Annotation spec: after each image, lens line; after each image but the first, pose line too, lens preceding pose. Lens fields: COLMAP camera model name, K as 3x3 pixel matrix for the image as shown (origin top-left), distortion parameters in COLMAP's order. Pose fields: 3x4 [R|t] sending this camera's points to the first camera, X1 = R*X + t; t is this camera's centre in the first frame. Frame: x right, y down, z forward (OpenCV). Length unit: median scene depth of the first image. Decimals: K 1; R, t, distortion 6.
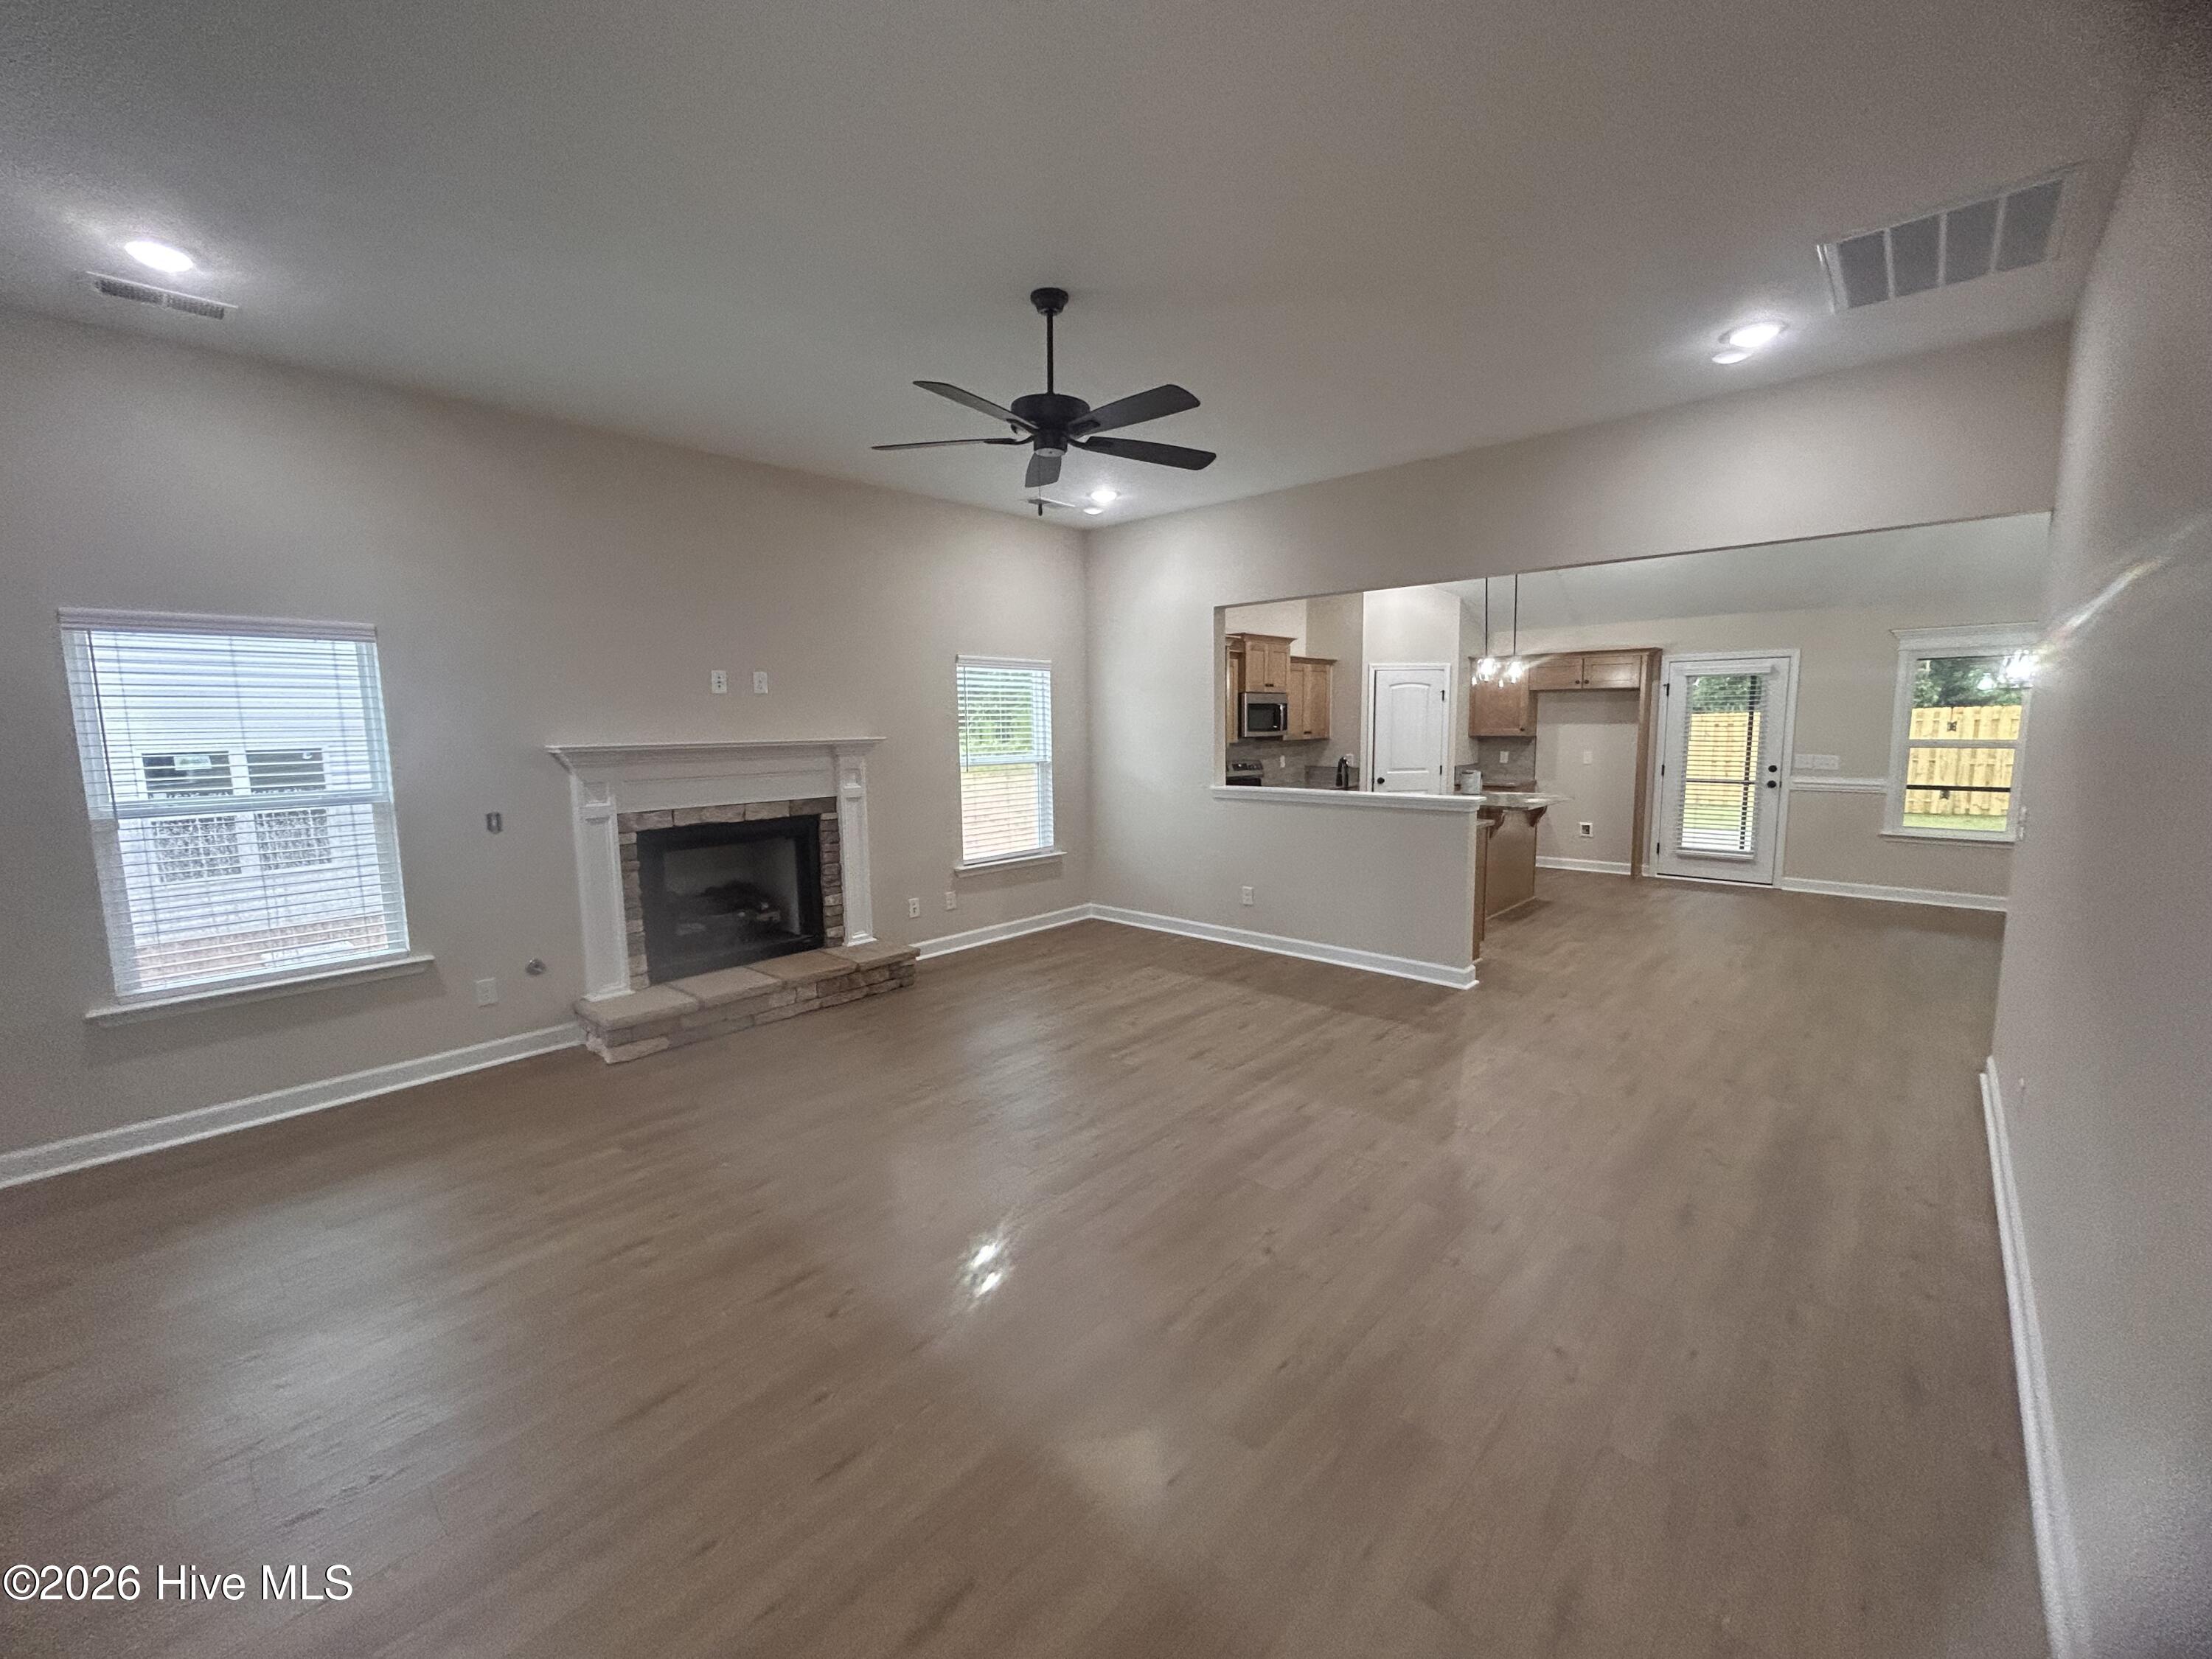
lens RADIAL K [[892.4, 0, 1106.4], [0, 892.4, 823.9], [0, 0, 1]] dist [-0.002212, -0.000911]
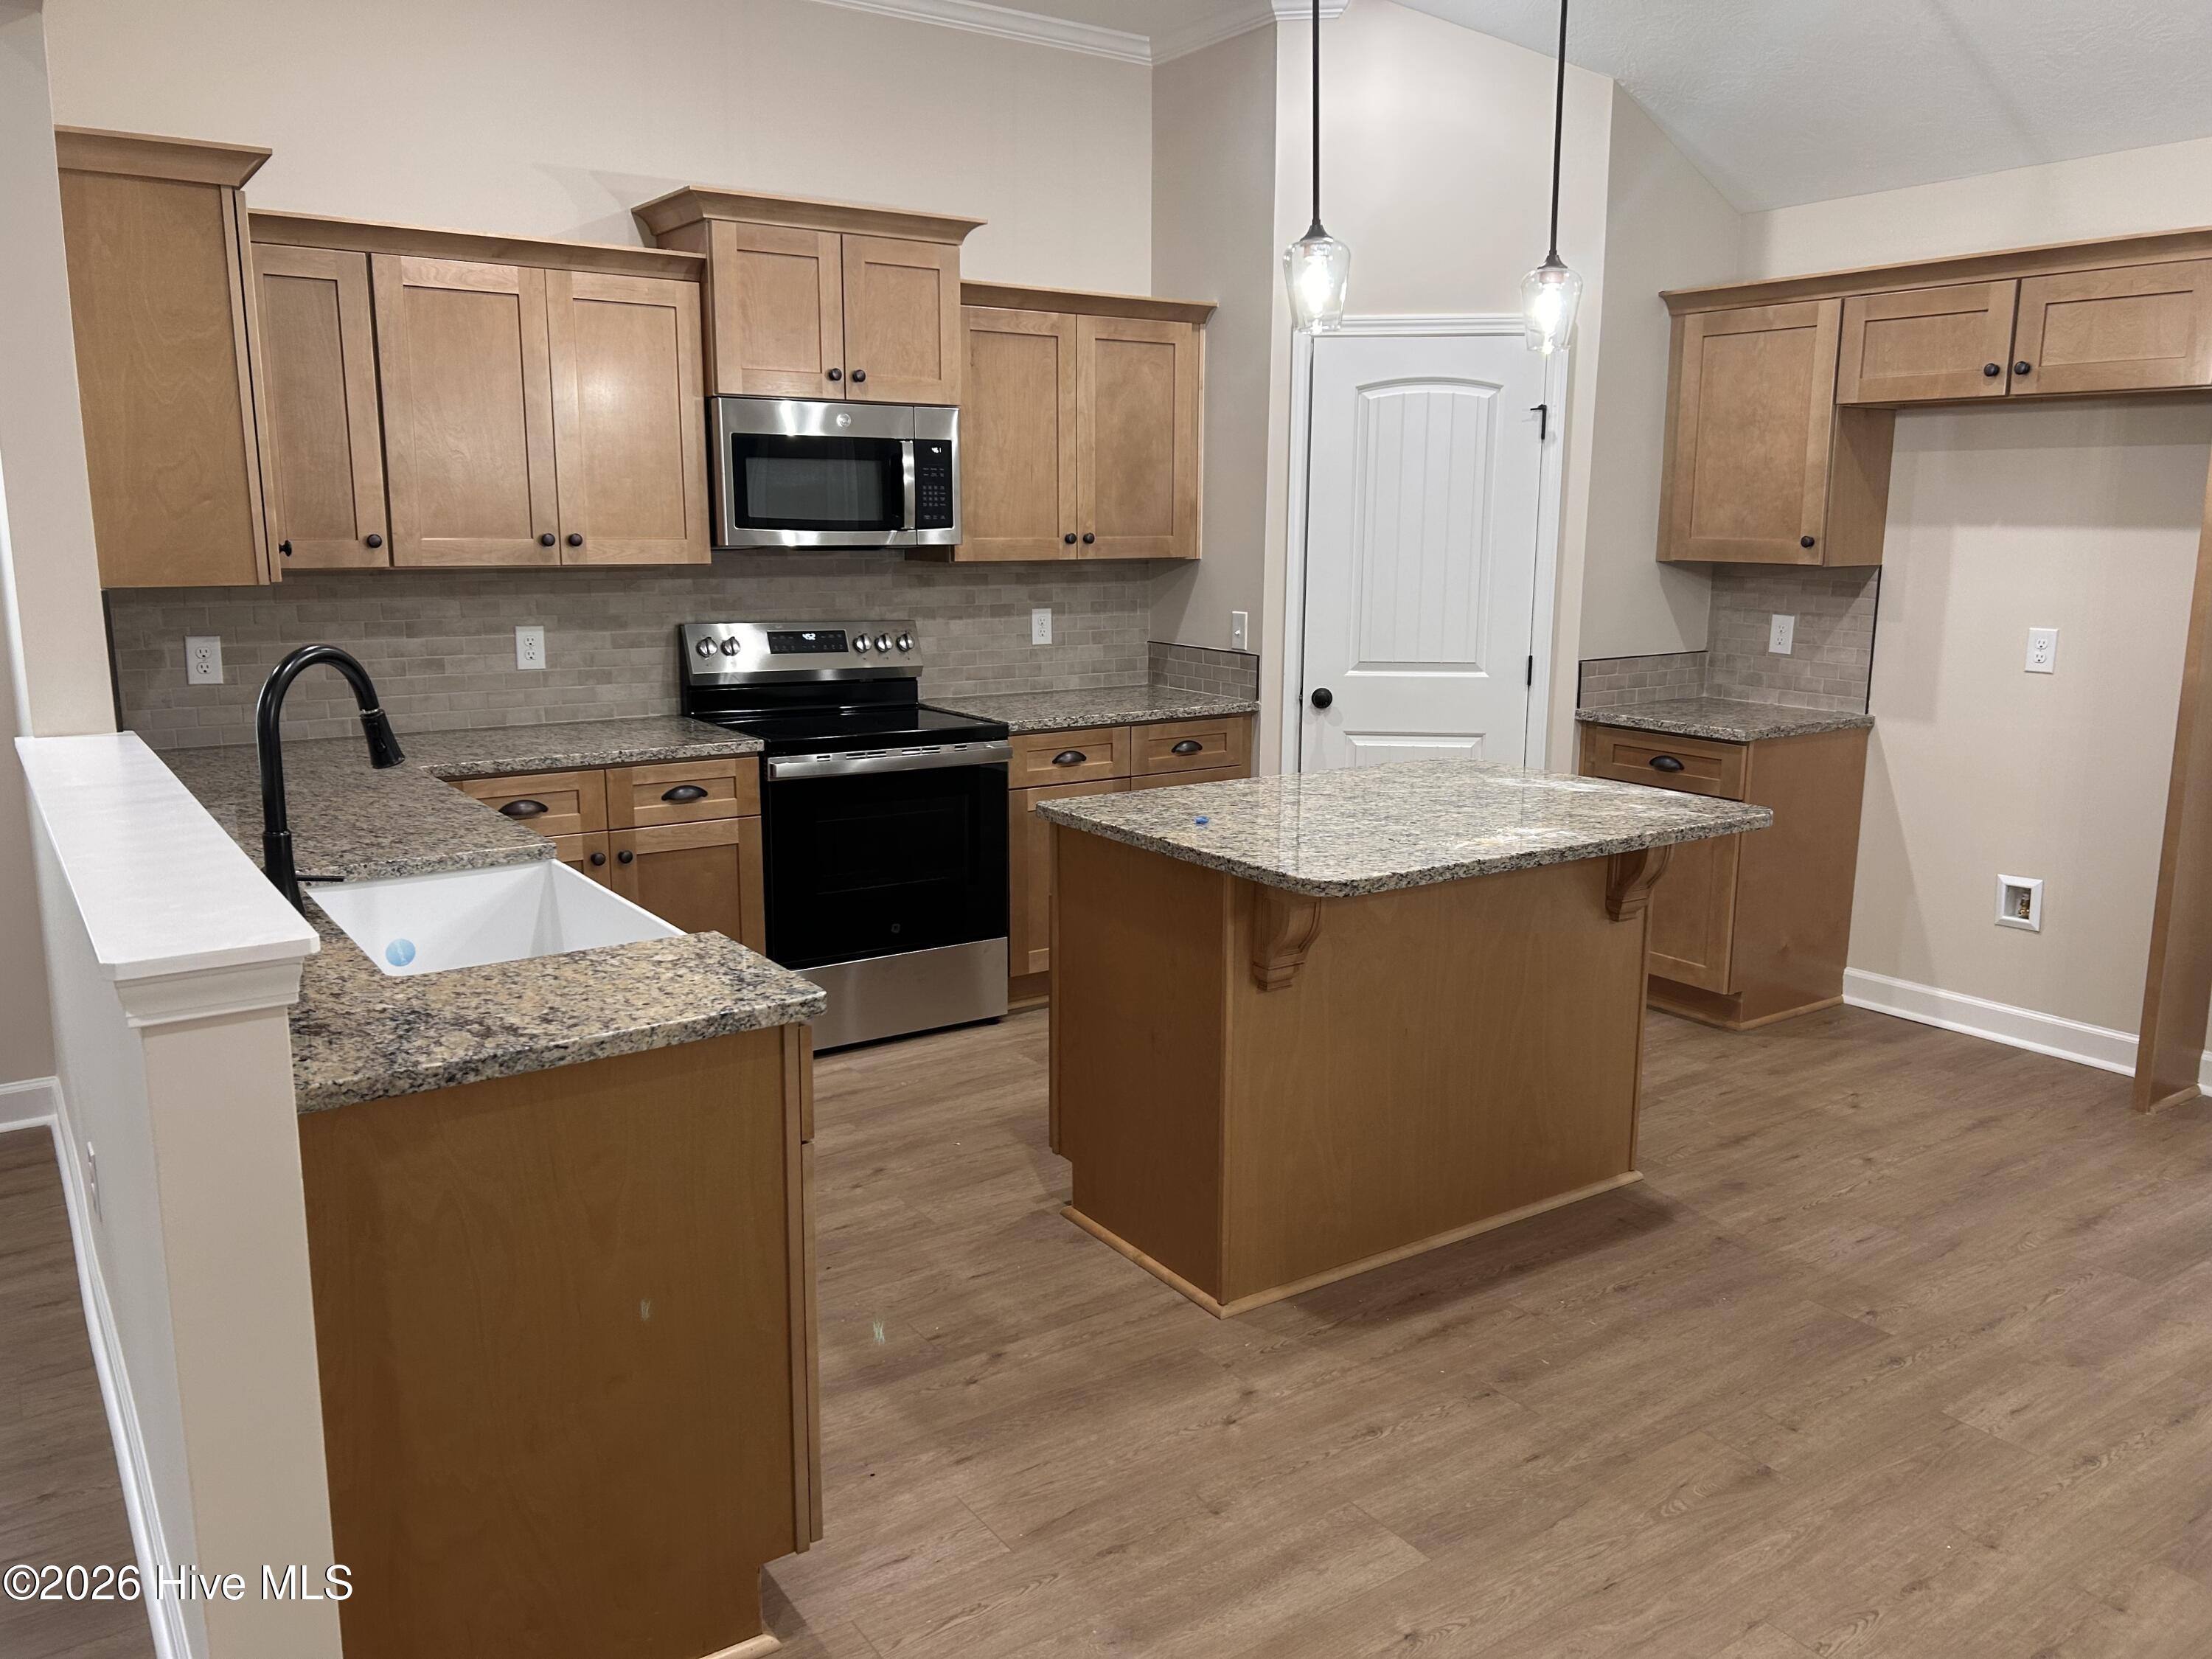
lens RADIAL K [[1656.6, 0, 1109.2], [0, 1656.6, 819.8], [0, 0, 1]] dist [0.065778, -0.071998]
pose [[0.975726, 0.058469, -0.211044, 0.393655], [-0.043409, 0.996215, 0.075305, -0.051013], [0.214648, -0.064316, 0.974571, 0.447935]]
